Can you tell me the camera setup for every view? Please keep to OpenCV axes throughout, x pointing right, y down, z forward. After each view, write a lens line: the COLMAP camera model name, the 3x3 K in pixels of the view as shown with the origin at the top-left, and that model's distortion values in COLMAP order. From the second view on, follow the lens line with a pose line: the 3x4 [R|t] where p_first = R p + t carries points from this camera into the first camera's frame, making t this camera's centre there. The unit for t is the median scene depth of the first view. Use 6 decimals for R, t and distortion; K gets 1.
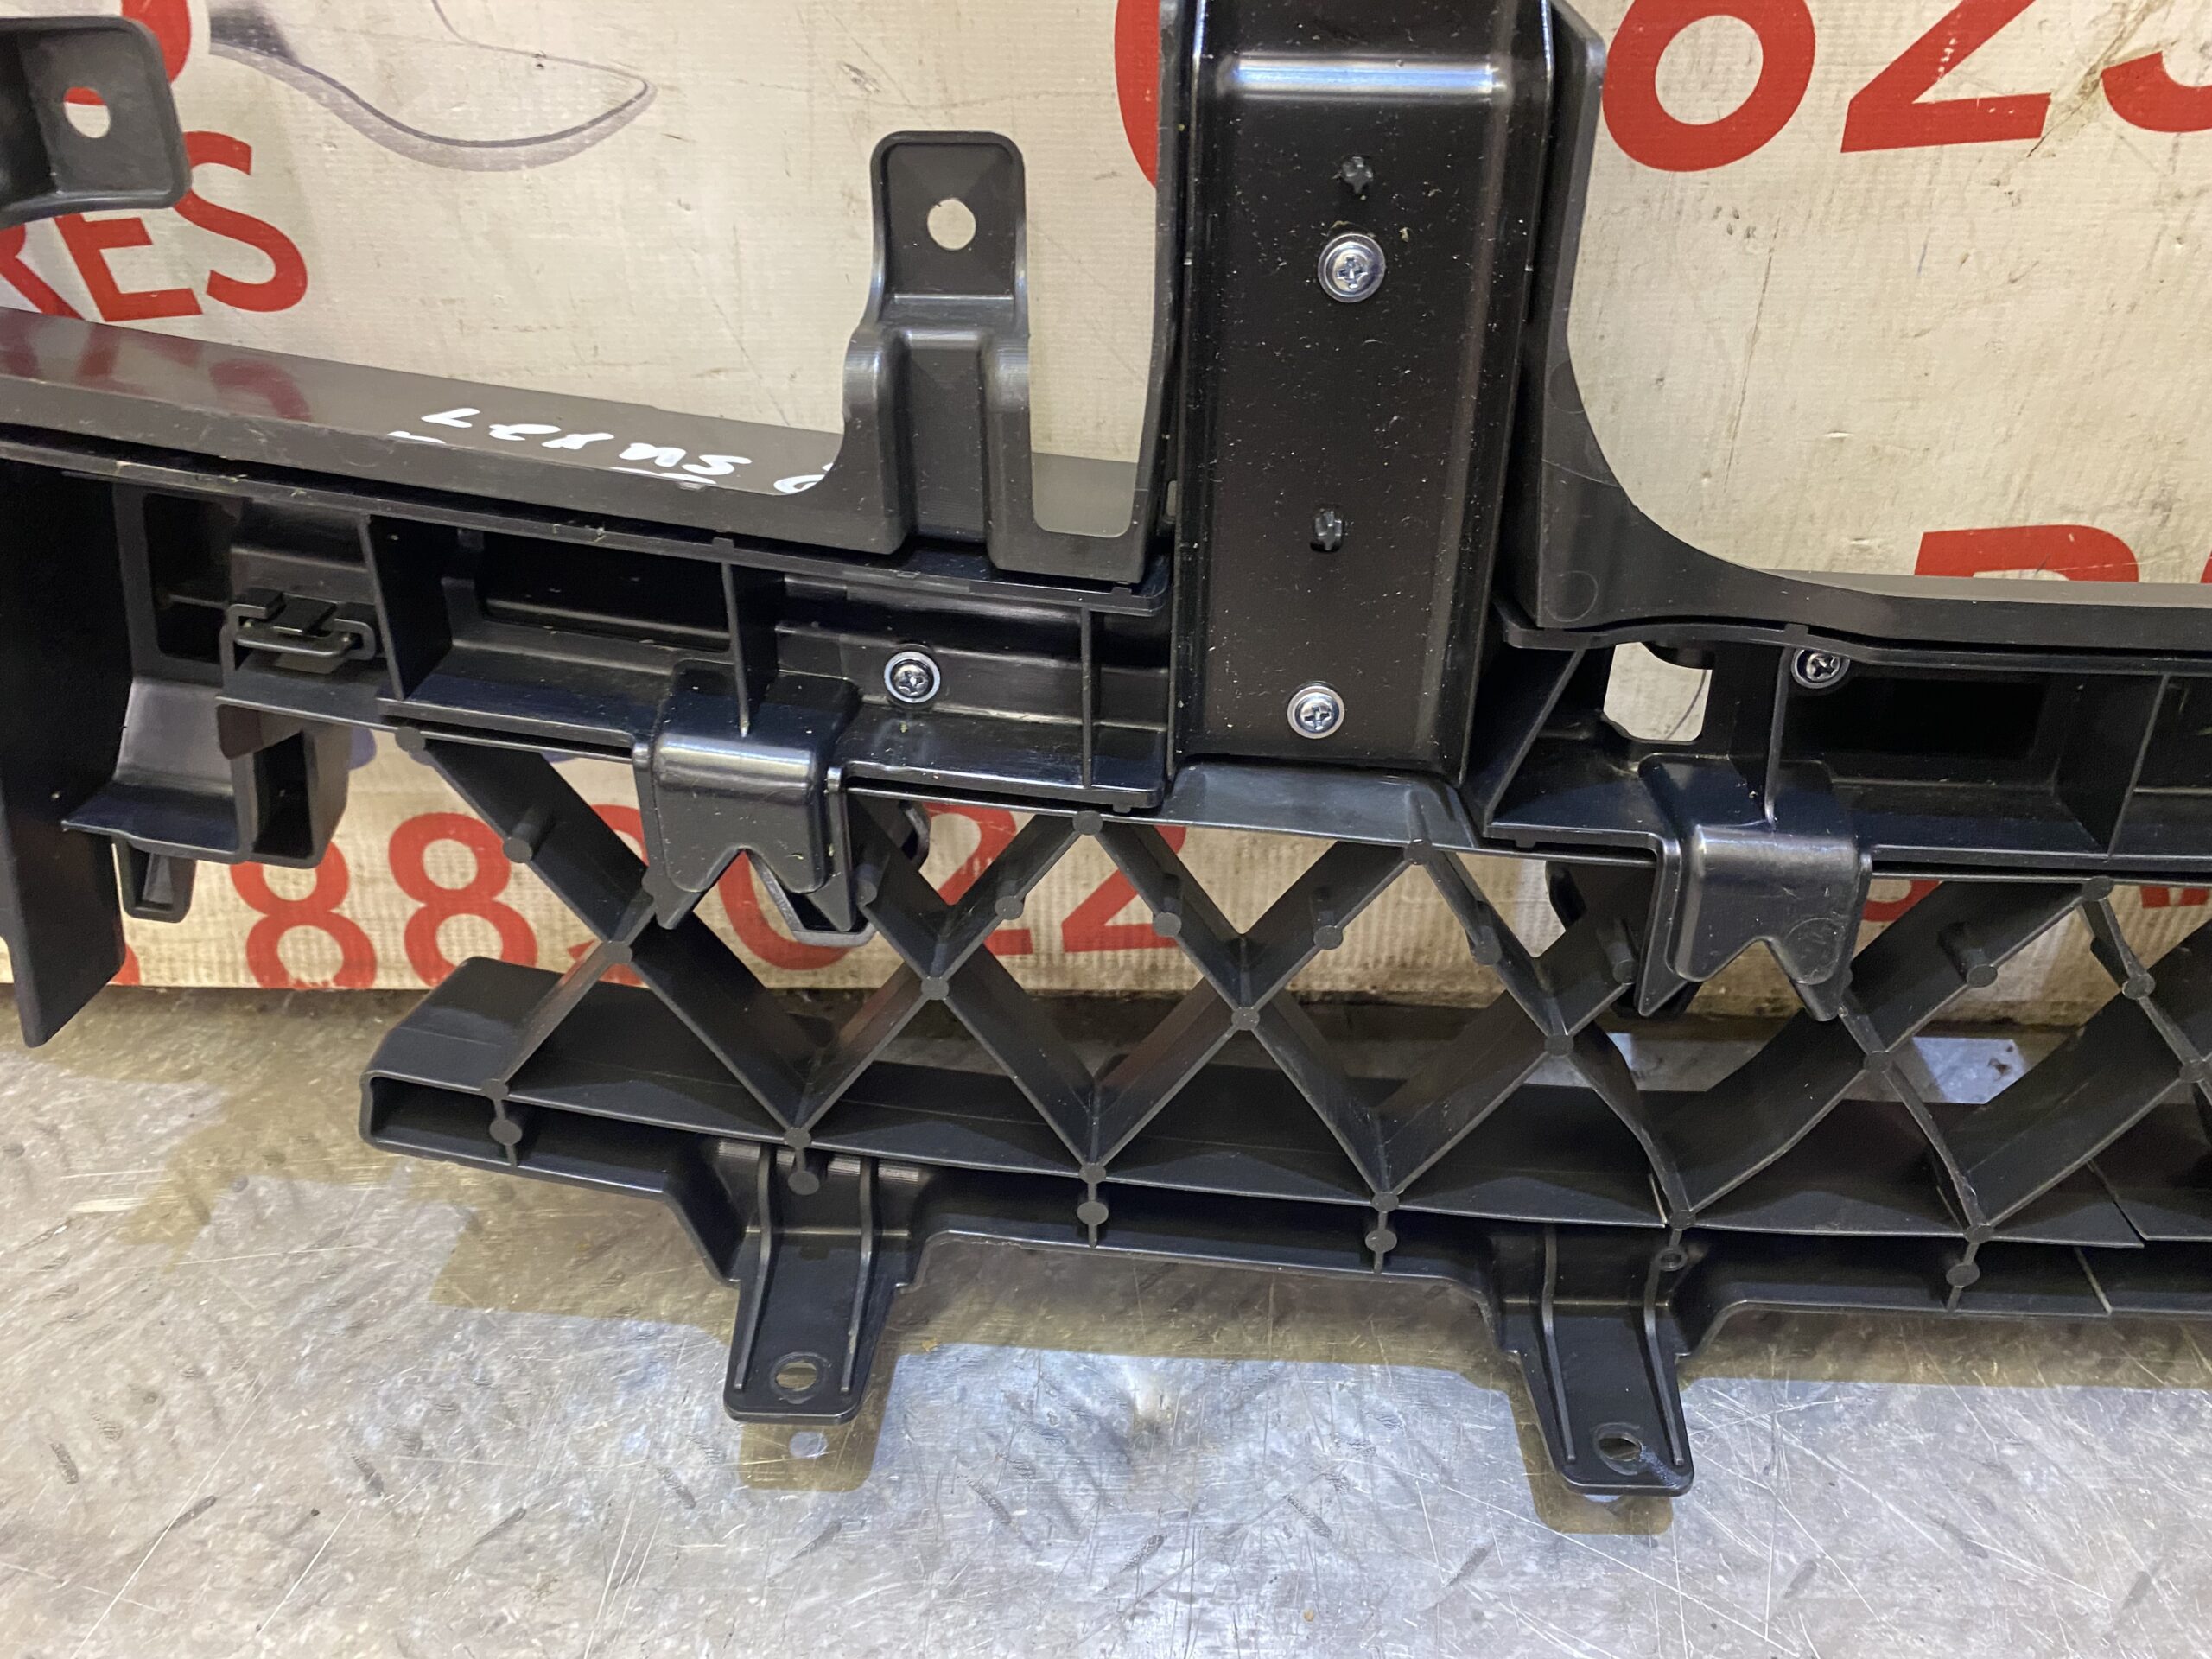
lens RADIAL K [[1700.5, 0, 1154.3], [0, 1700.5, 831.8], [0, 0, 1]] dist [0.007744, -0.009064]
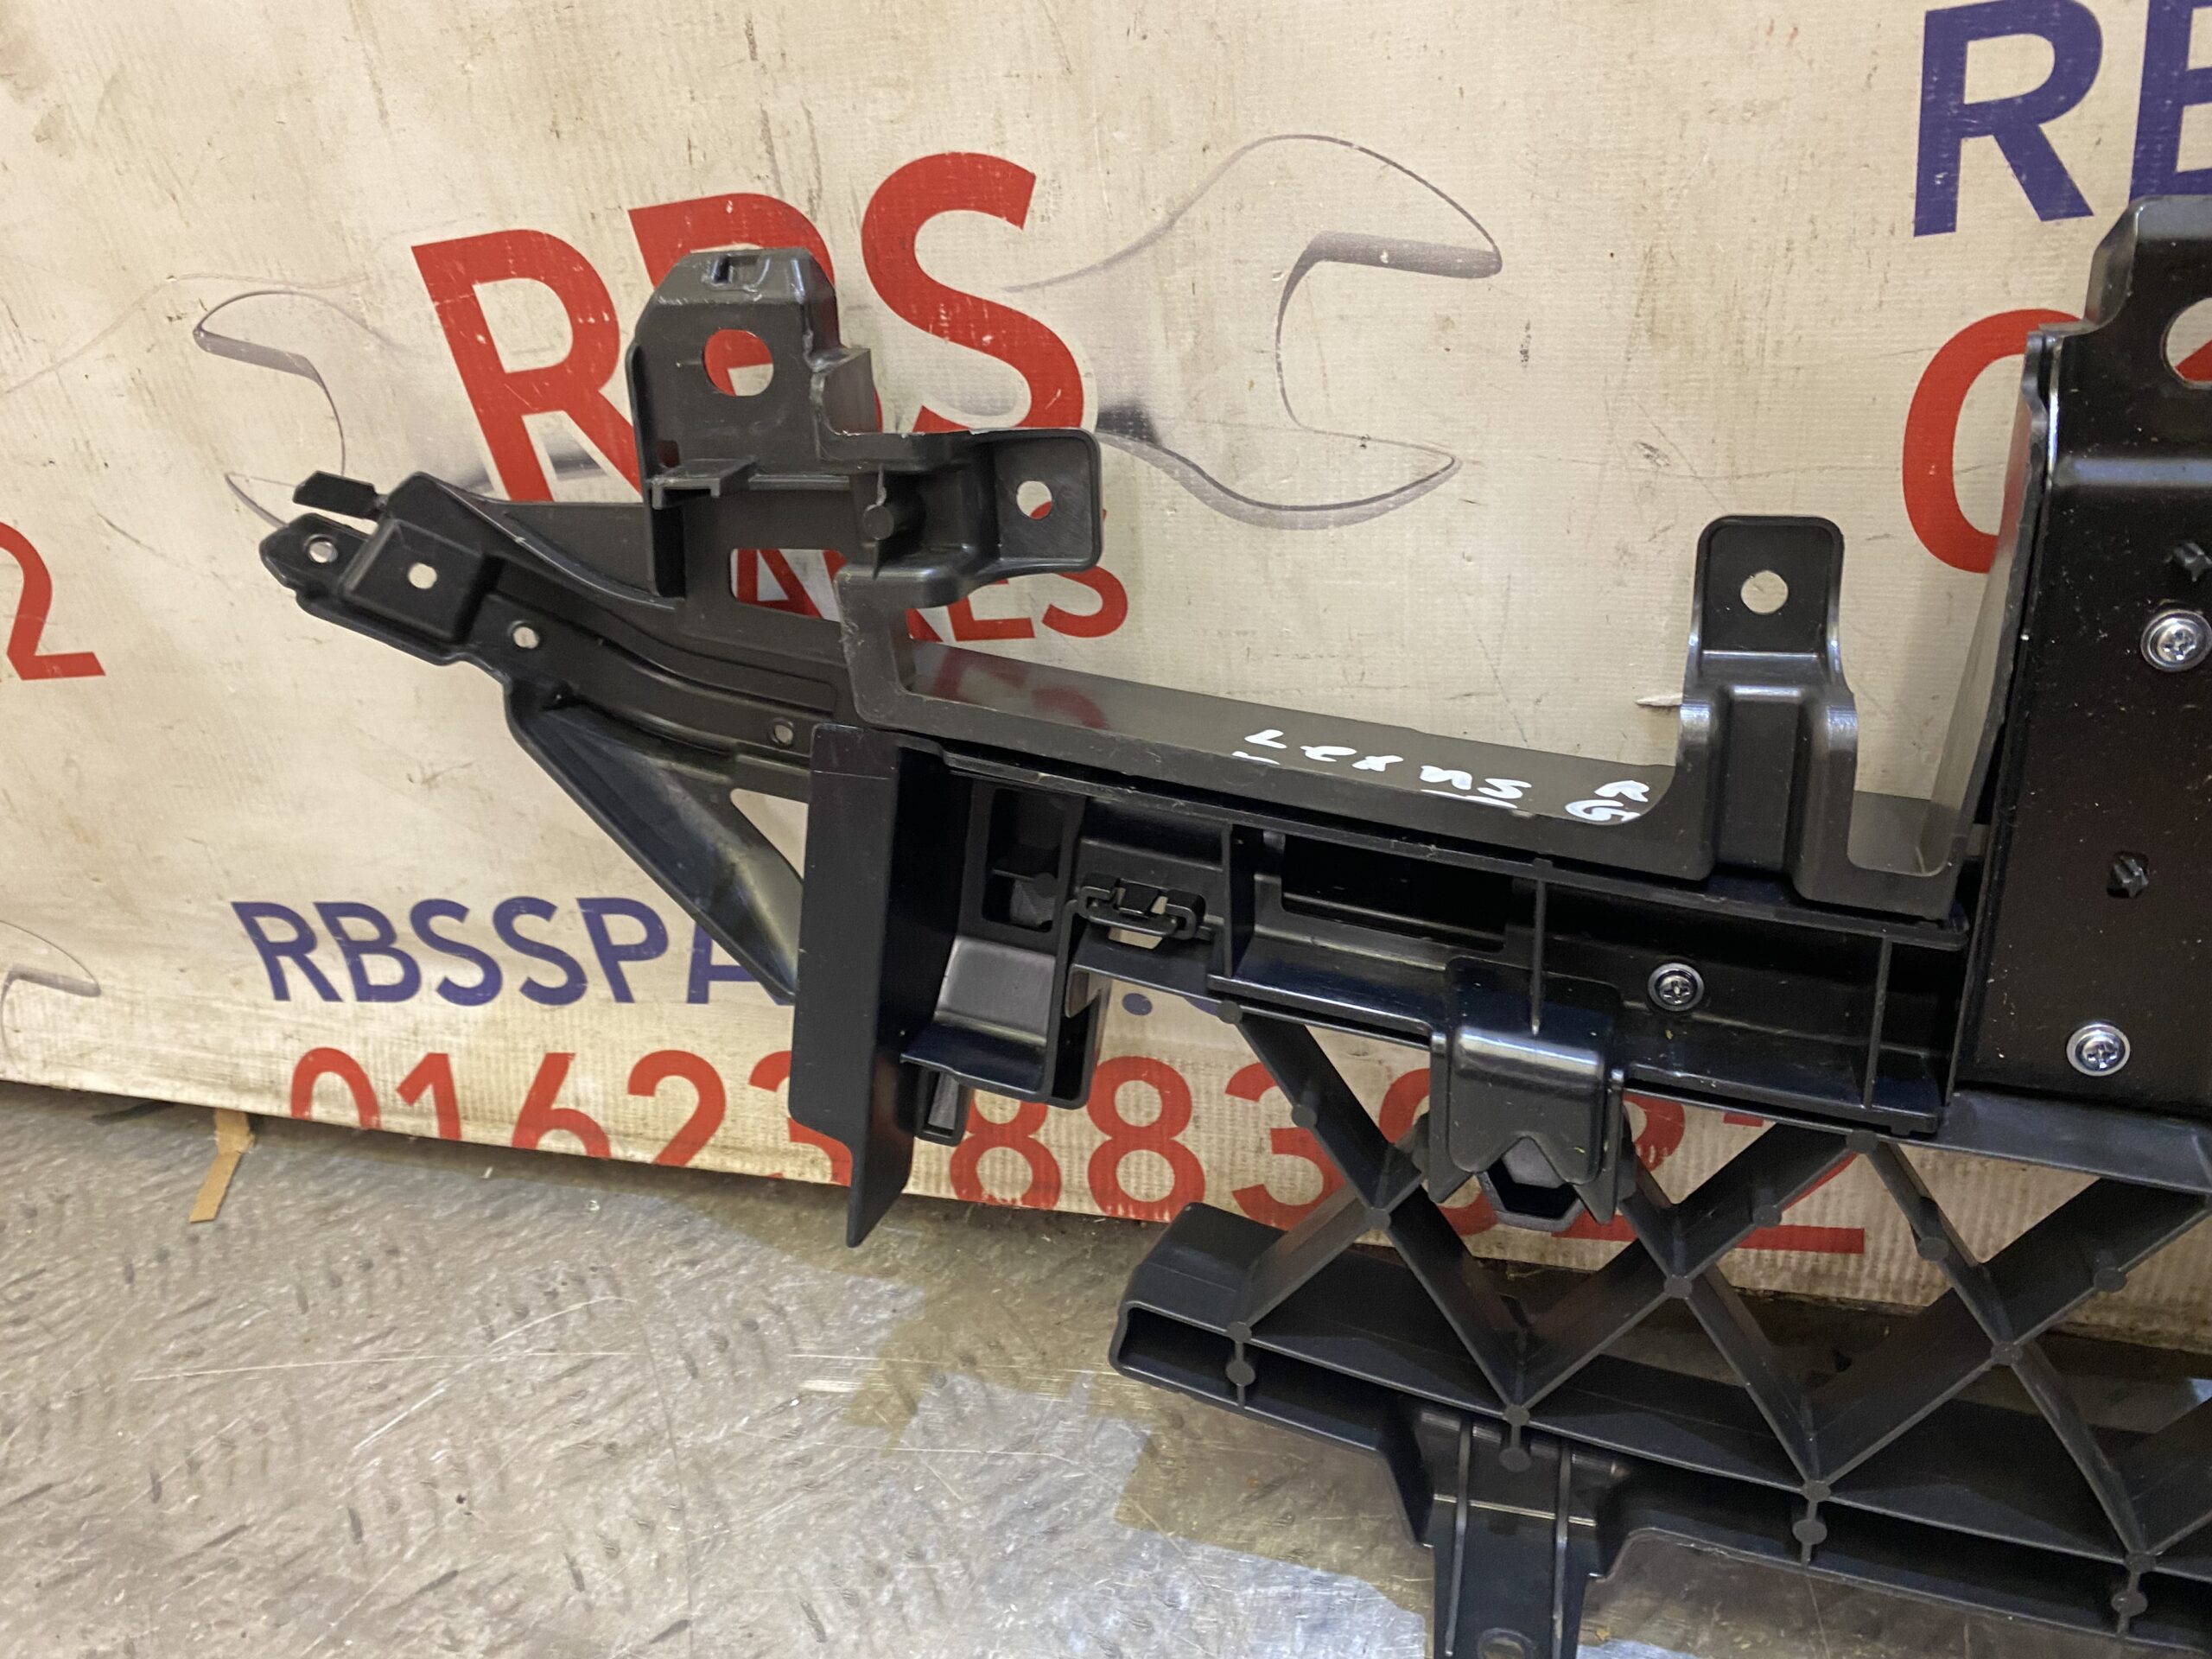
lens RADIAL K [[1674.2, 0, 1102.0], [0, 1674.2, 818.6], [0, 0, 1]] dist [0.007416, 0.000709]
pose [[0.969430, 0.043822, -0.241422, -0.222416], [-0.077756, 0.988078, -0.132877, -0.024562], [0.232721, 0.147587, 0.961280, -0.108998]]
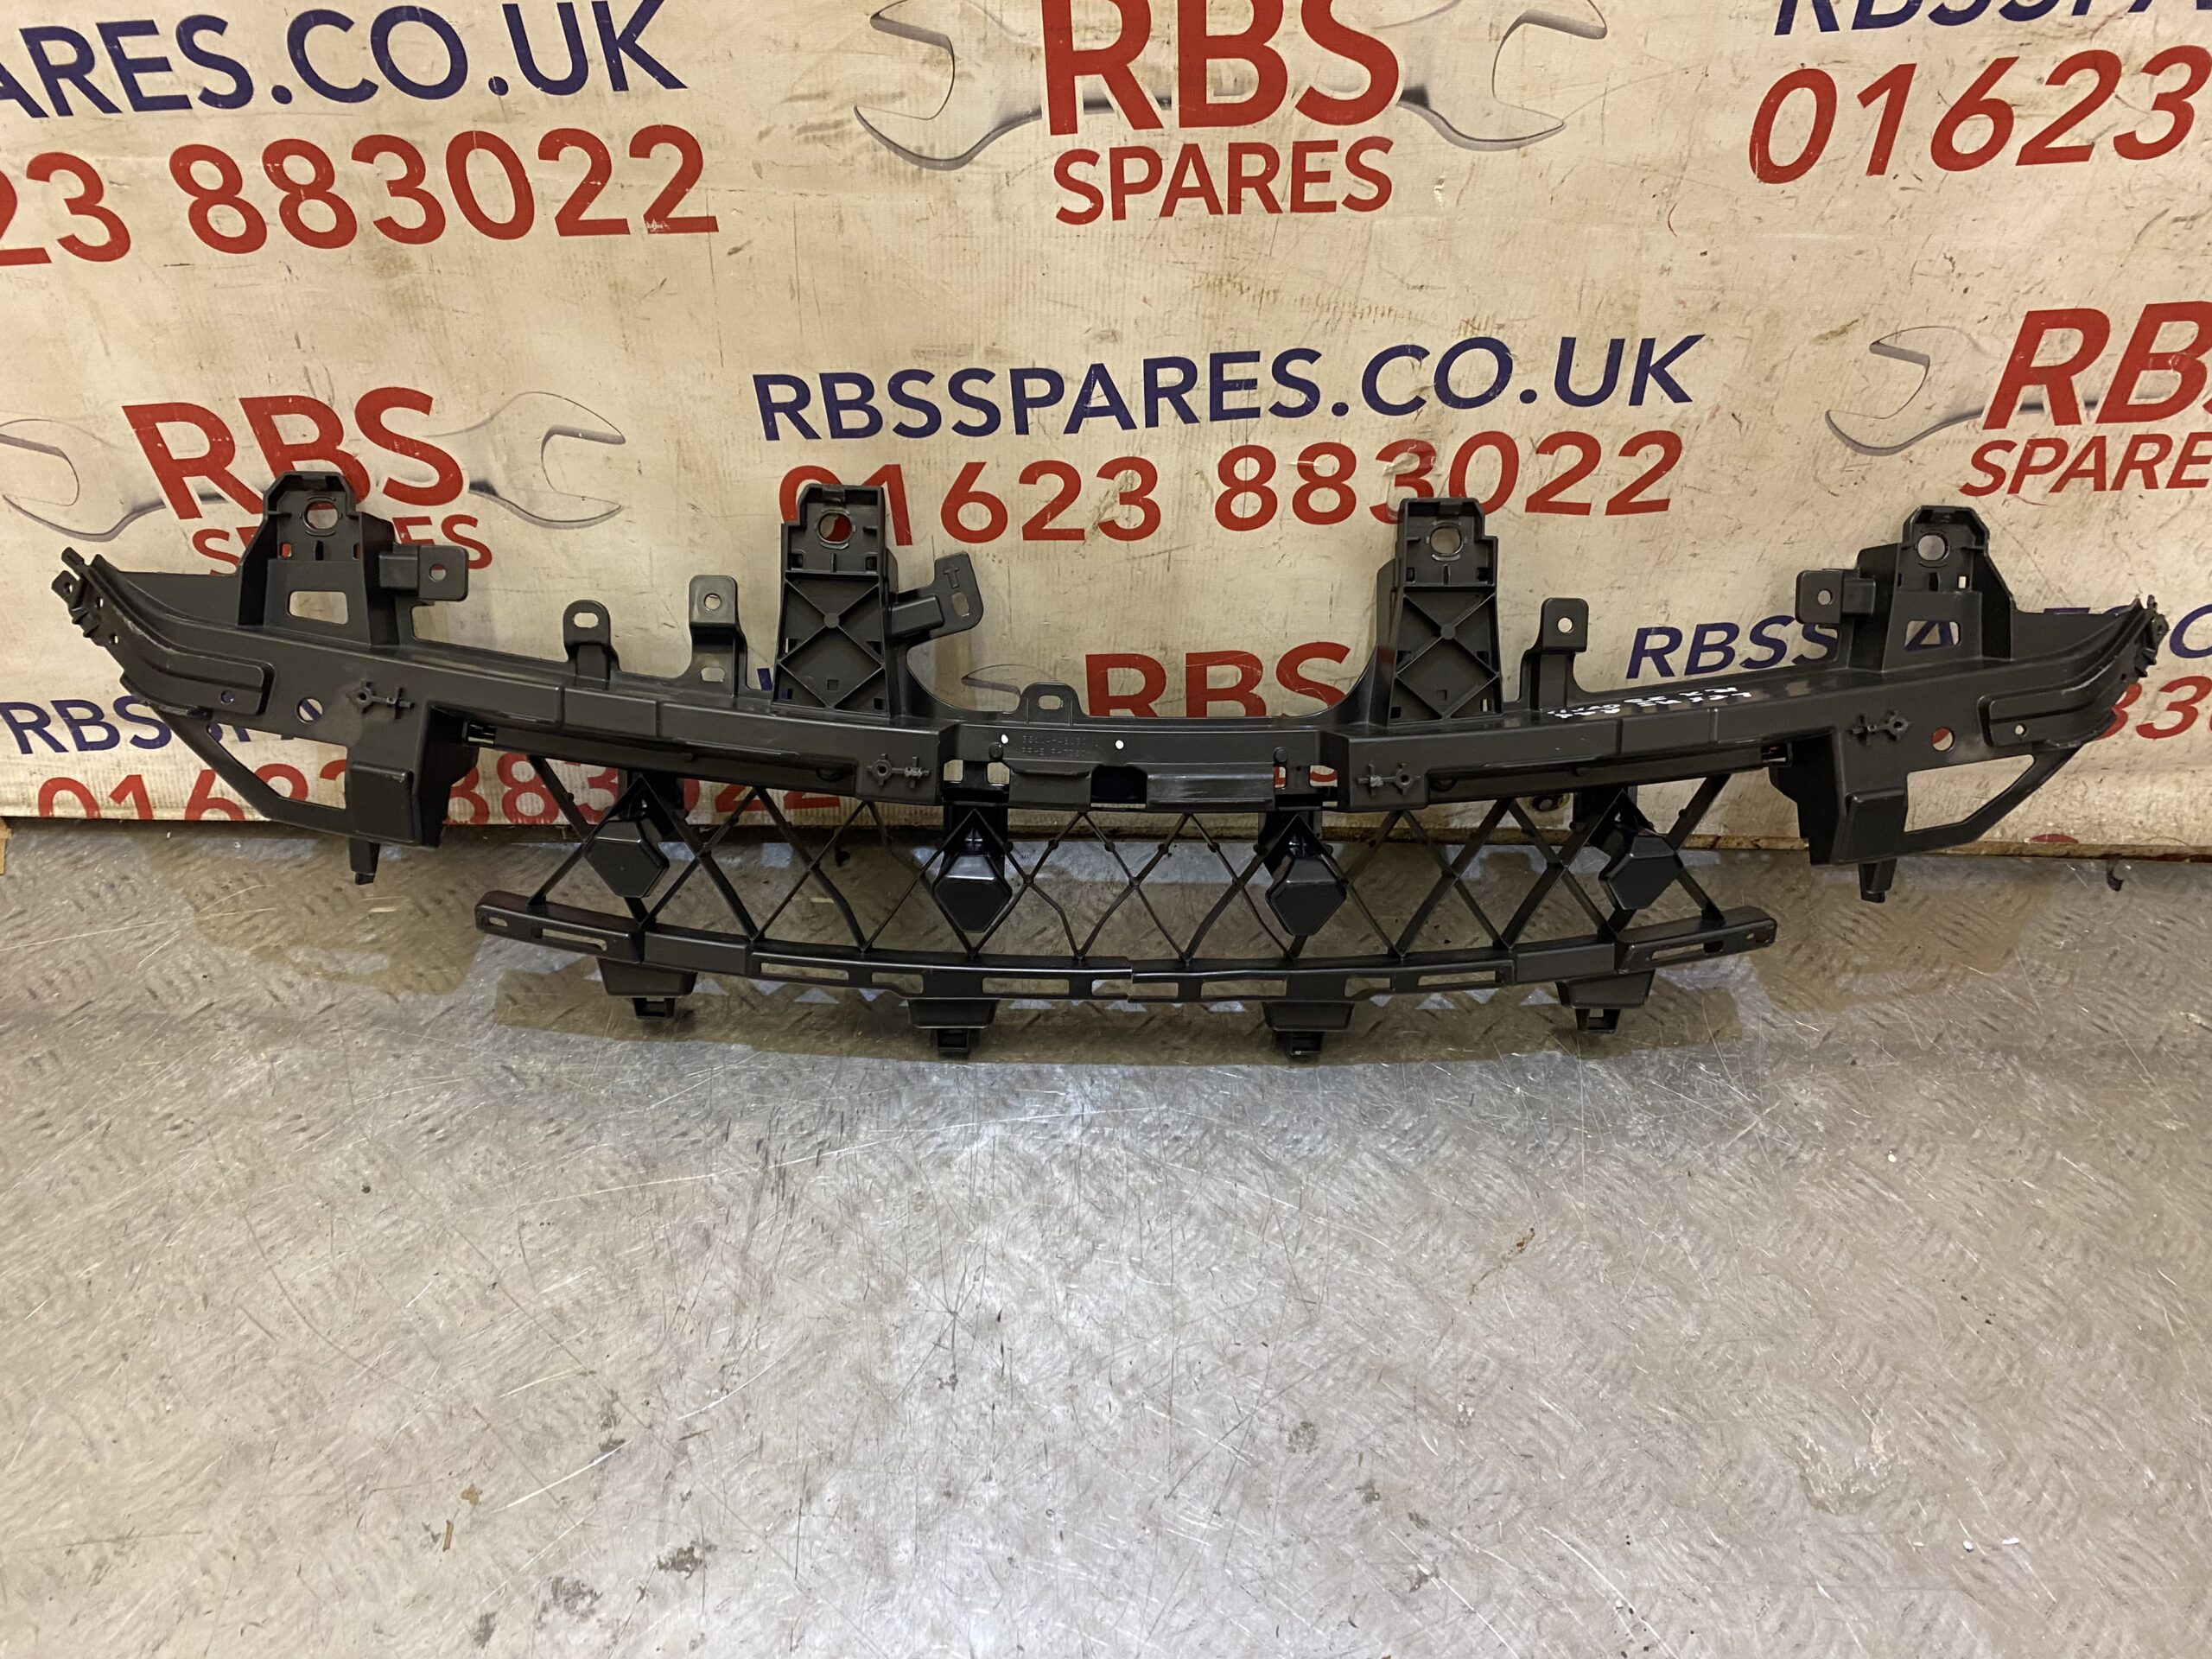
lens RADIAL K [[1674.2, 0, 1102.0], [0, 1674.2, 818.6], [0, 0, 1]] dist [0.007416, 0.000709]
pose [[0.996709, -0.000059, 0.081060, 0.268741], [-0.003613, 0.998973, 0.045155, -0.031060], [-0.080979, -0.045299, 0.995686, -1.795390]]
